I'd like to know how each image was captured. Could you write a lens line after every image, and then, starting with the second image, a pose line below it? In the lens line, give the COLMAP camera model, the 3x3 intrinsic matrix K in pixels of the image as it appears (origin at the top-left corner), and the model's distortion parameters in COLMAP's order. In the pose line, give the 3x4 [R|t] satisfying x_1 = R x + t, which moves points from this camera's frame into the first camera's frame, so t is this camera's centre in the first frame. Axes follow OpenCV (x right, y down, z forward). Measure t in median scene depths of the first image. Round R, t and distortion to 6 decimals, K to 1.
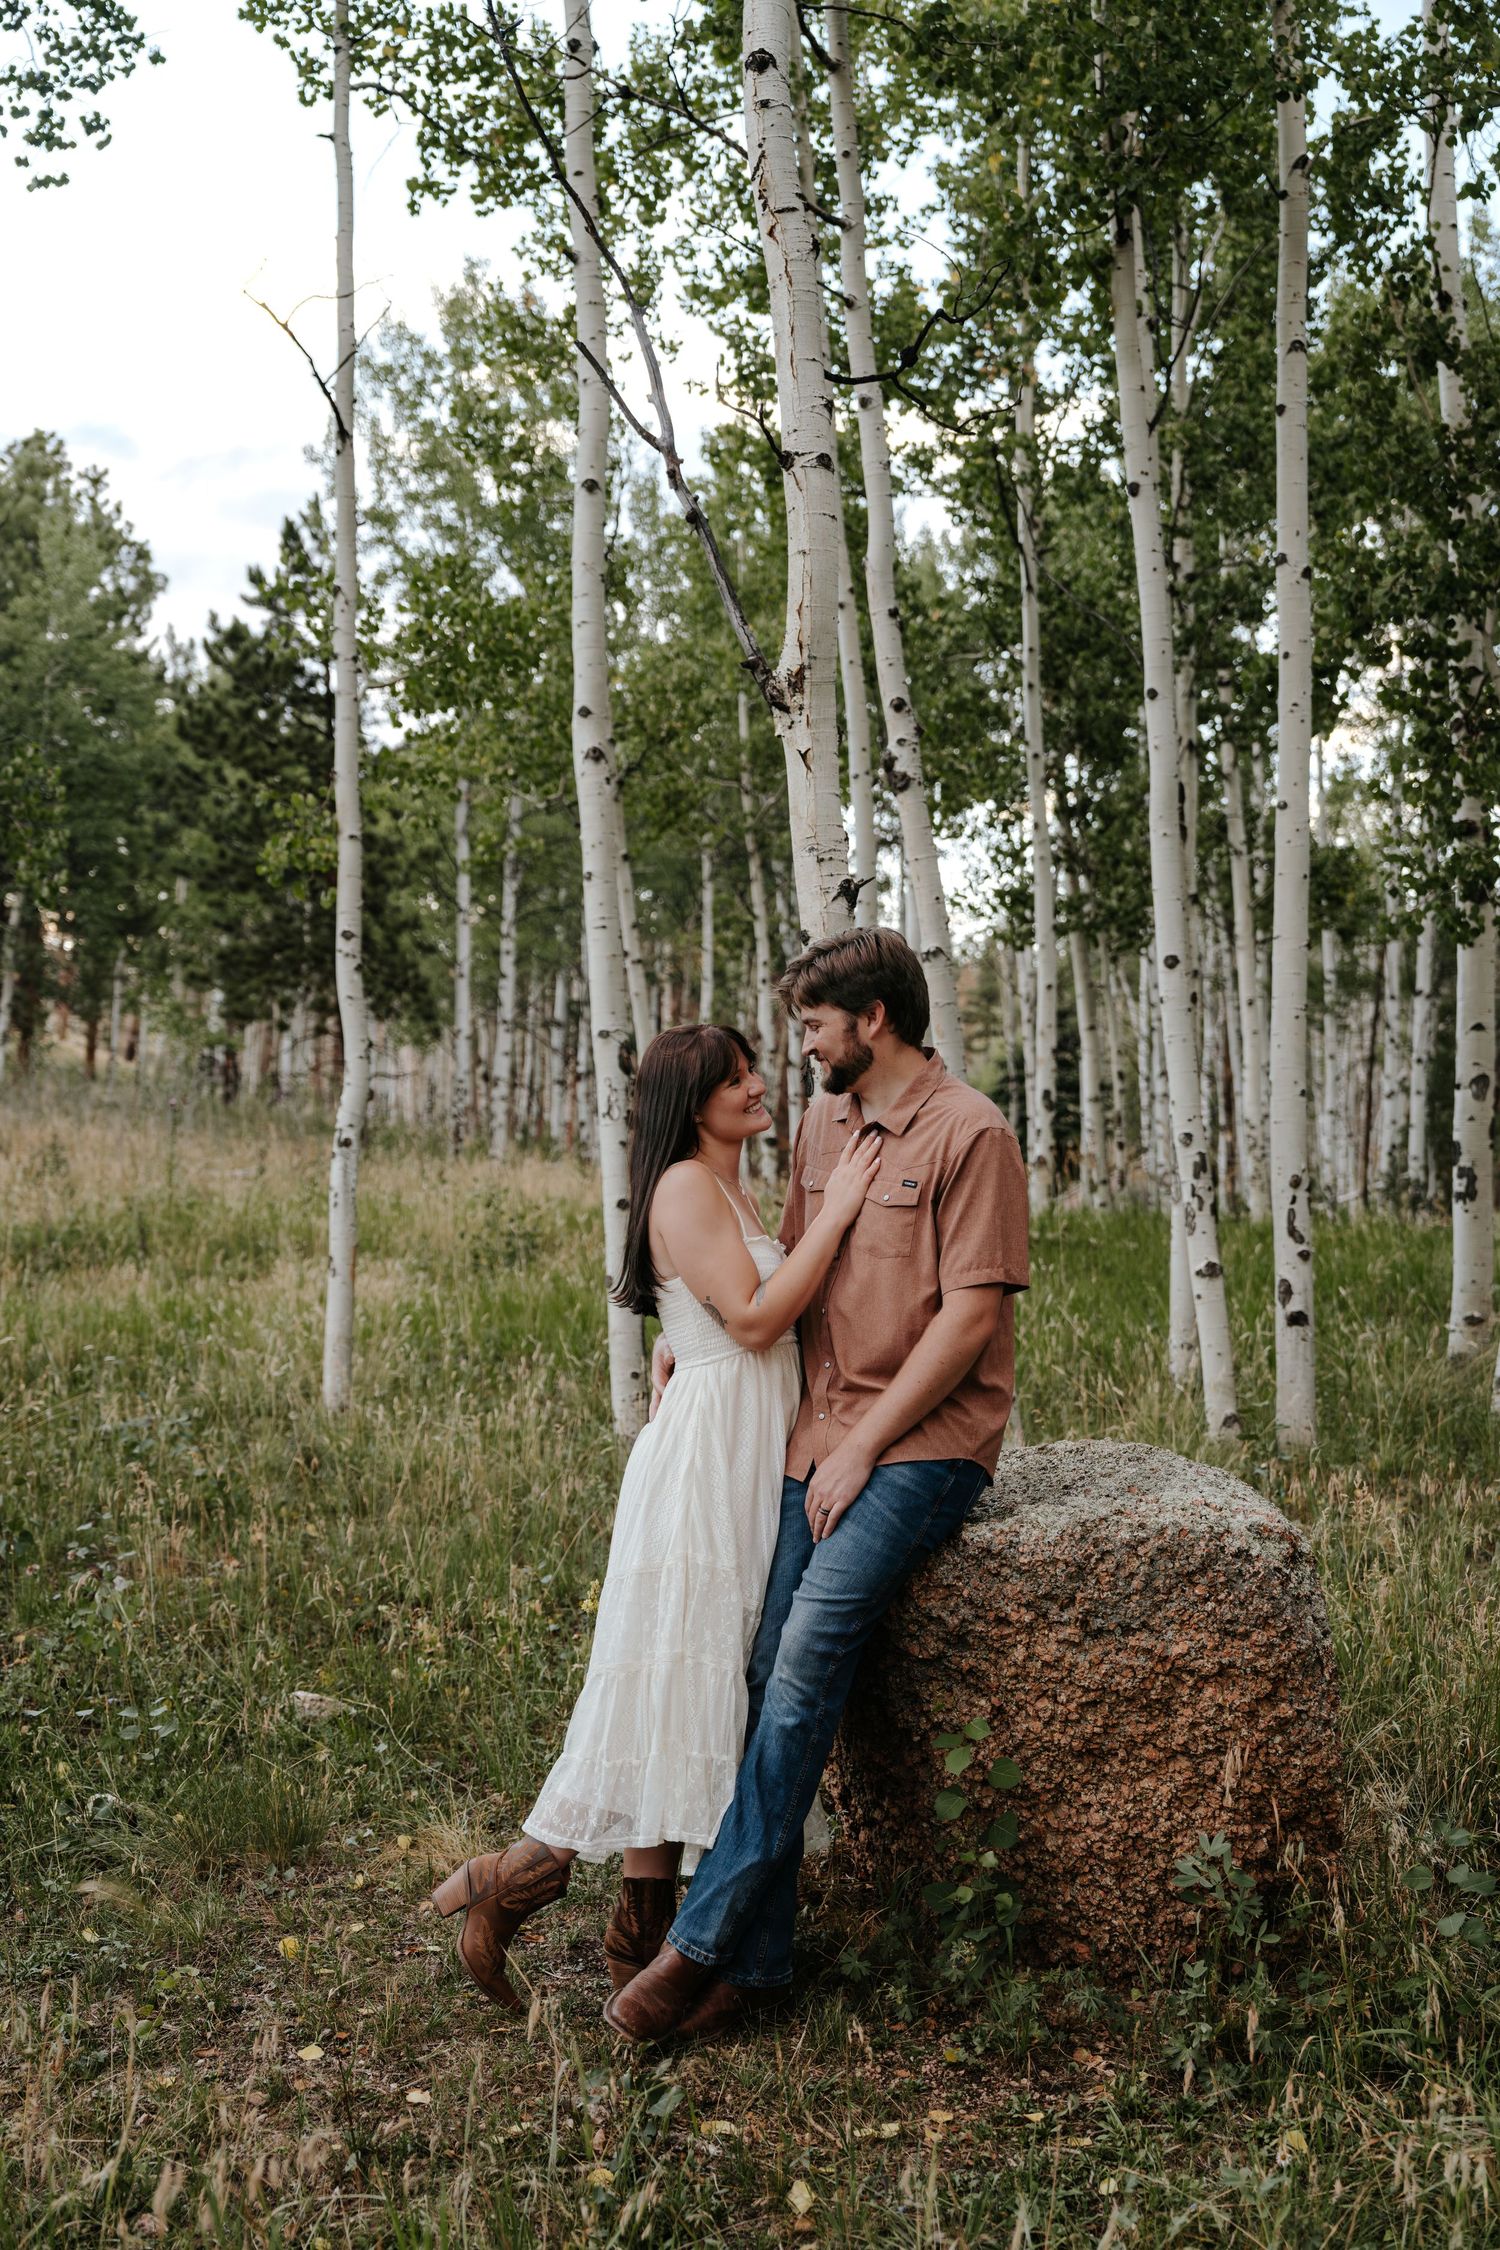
lens RADIAL K [[2709.9, 0, 749.3], [0, 2709.9, 1135.7], [0, 0, 1]] dist [0.022174, 0.000000]
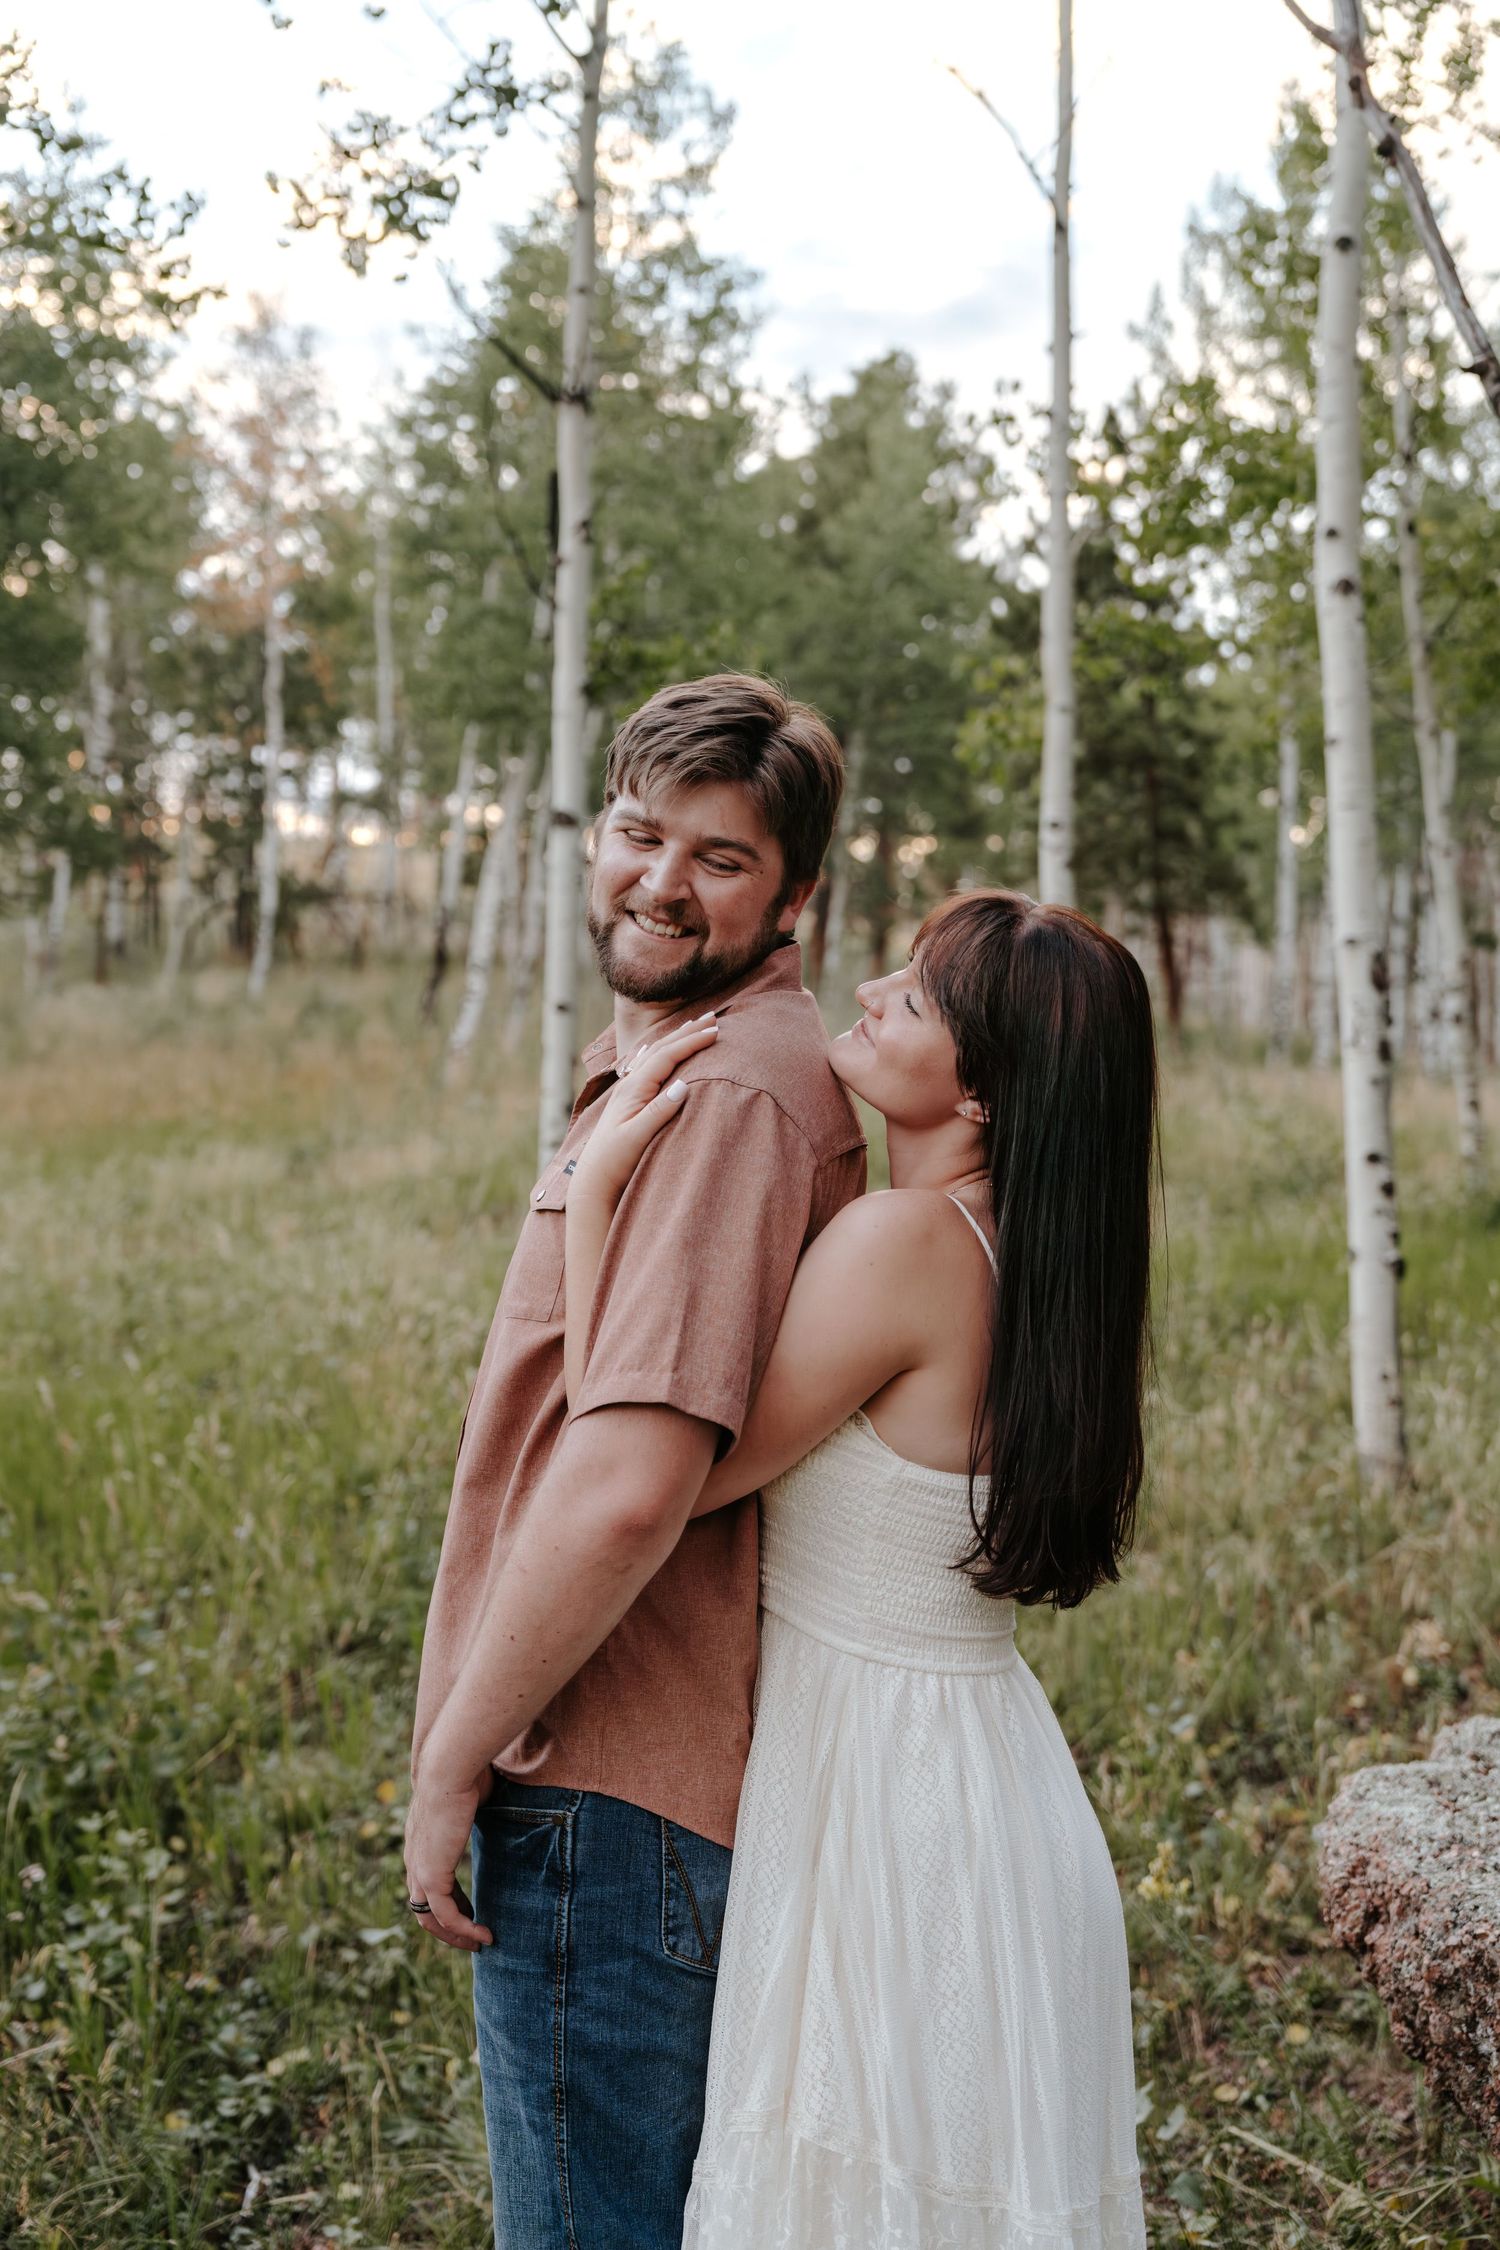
lens RADIAL K [[2596.9, 0, 734.8], [0, 2596.9, 1131.5], [0, 0, 1]] dist [0.014164, 0.000000]
pose [[0.945958, 0.015000, -0.323943, 0.020974], [-0.002429, 0.999229, 0.039175, -0.010570], [0.324281, -0.036271, 0.945265, 0.201668]]
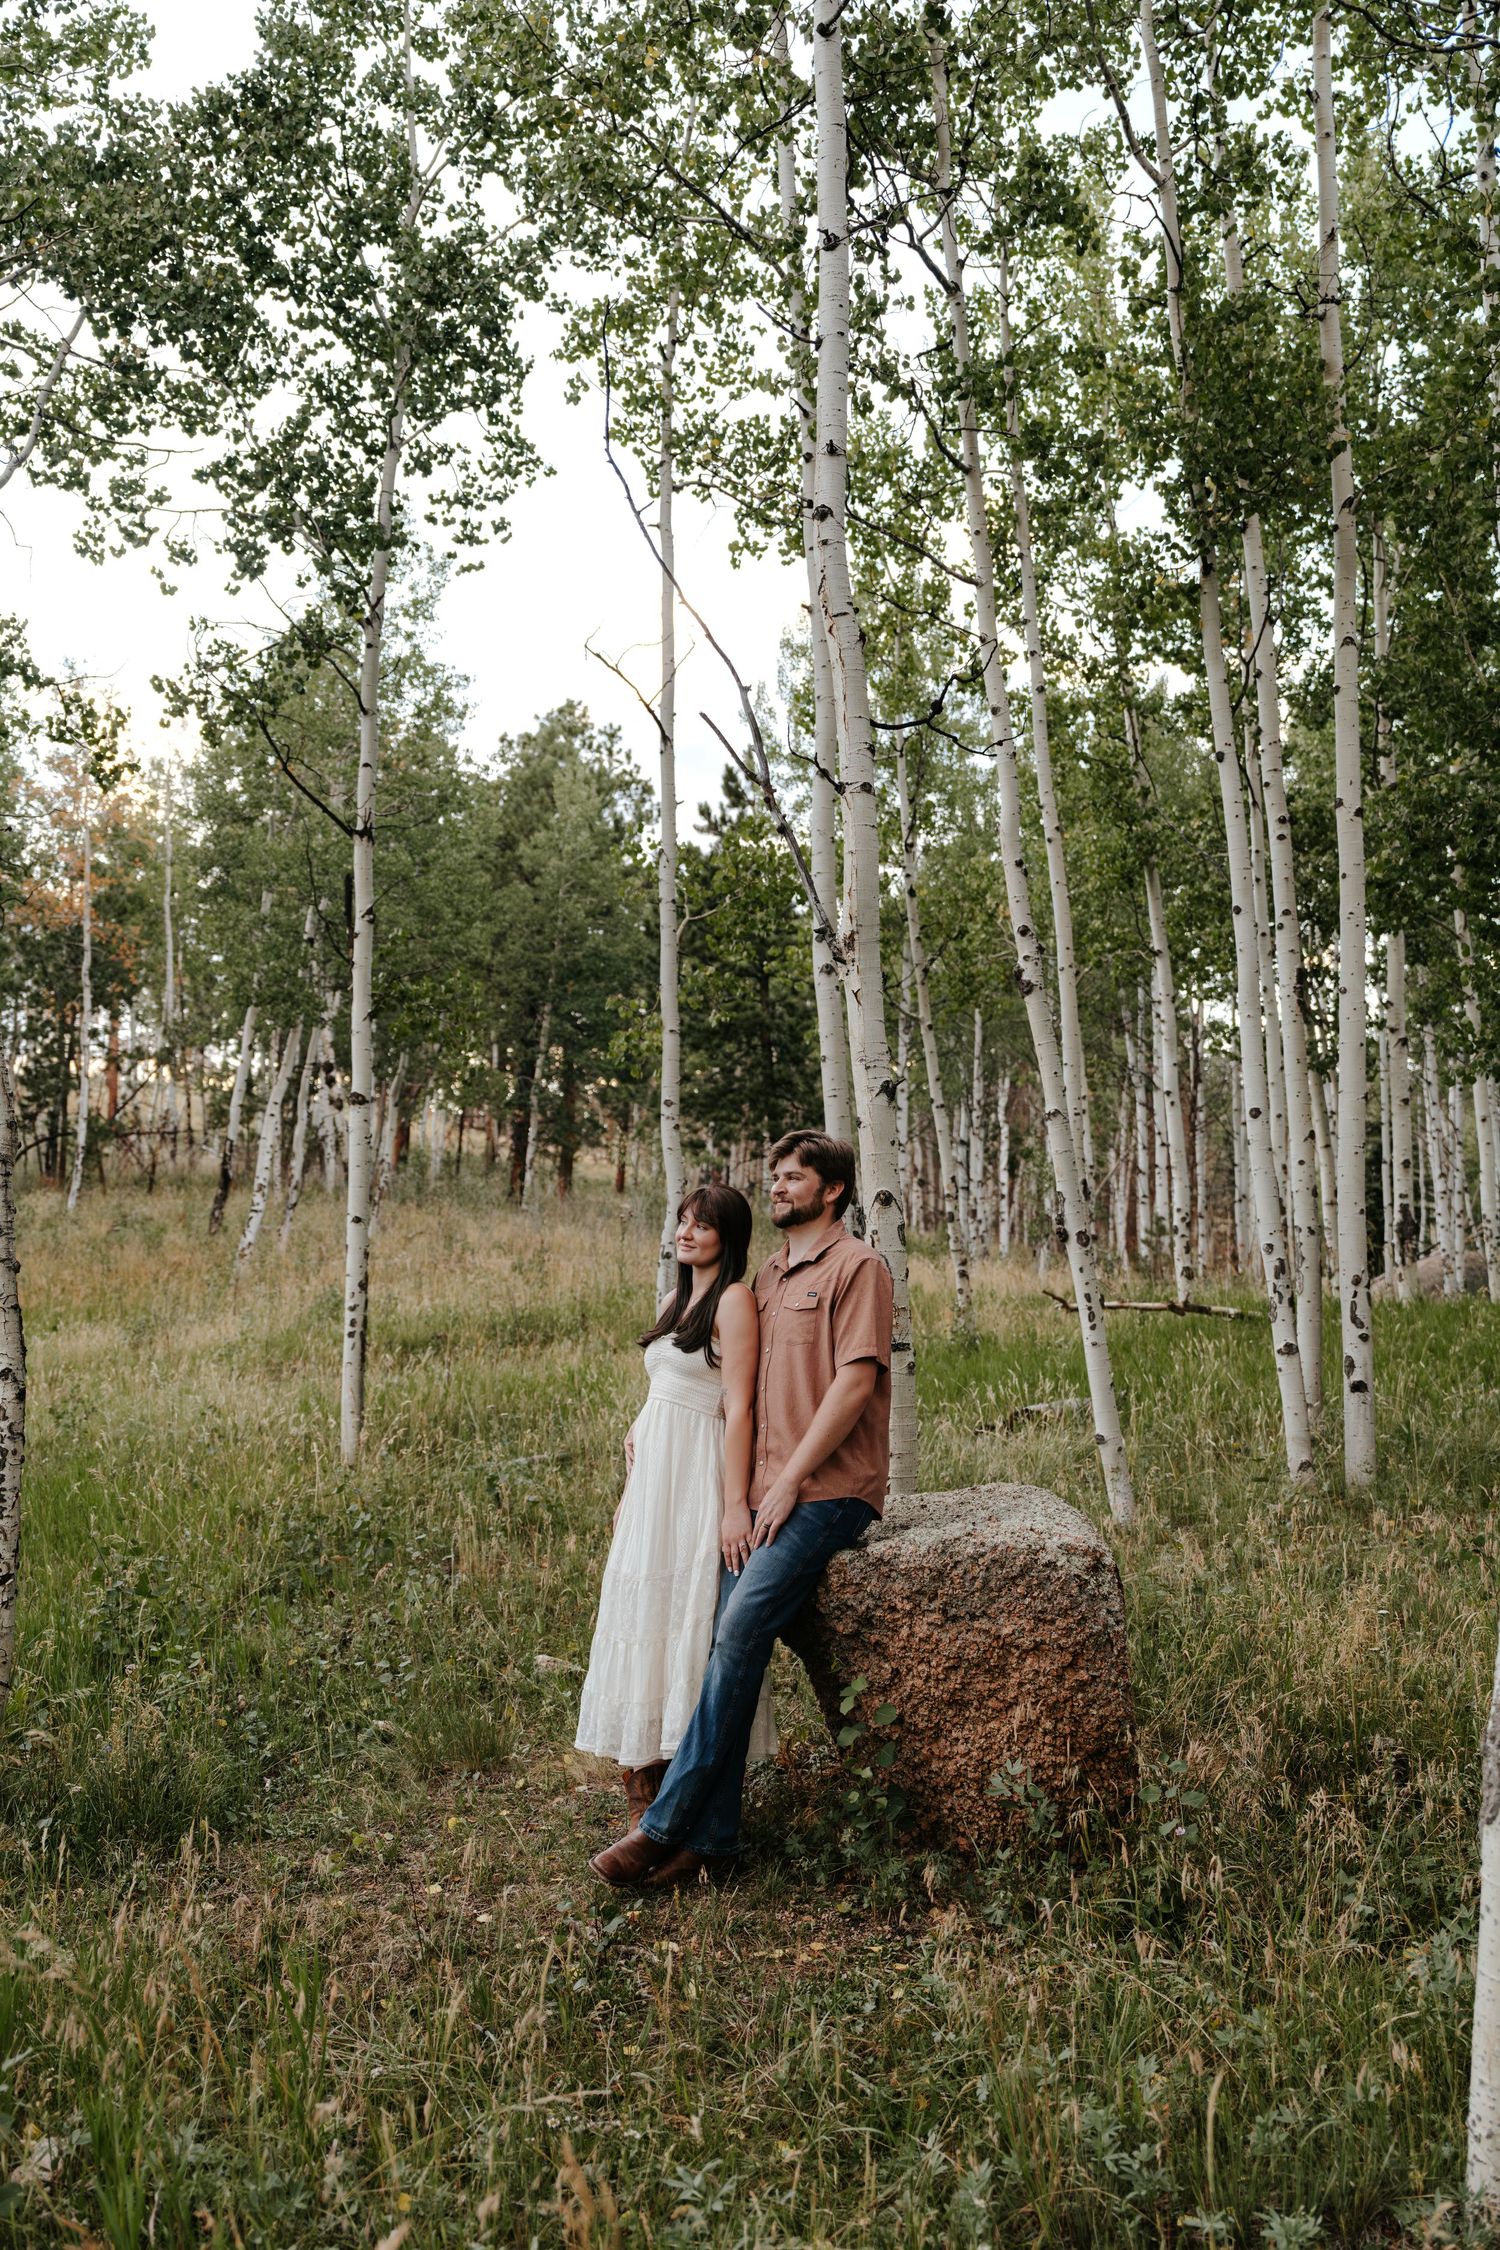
lens RADIAL K [[2182.4, 0, 755.9], [0, 2182.4, 1122.0], [0, 0, 1]] dist [0.022021, 0.000000]
pose [[0.982096, -0.023238, -0.186941, 0.100486], [0.014408, 0.998721, -0.048459, -0.010473], [0.187828, 0.044898, 0.981175, -0.070413]]
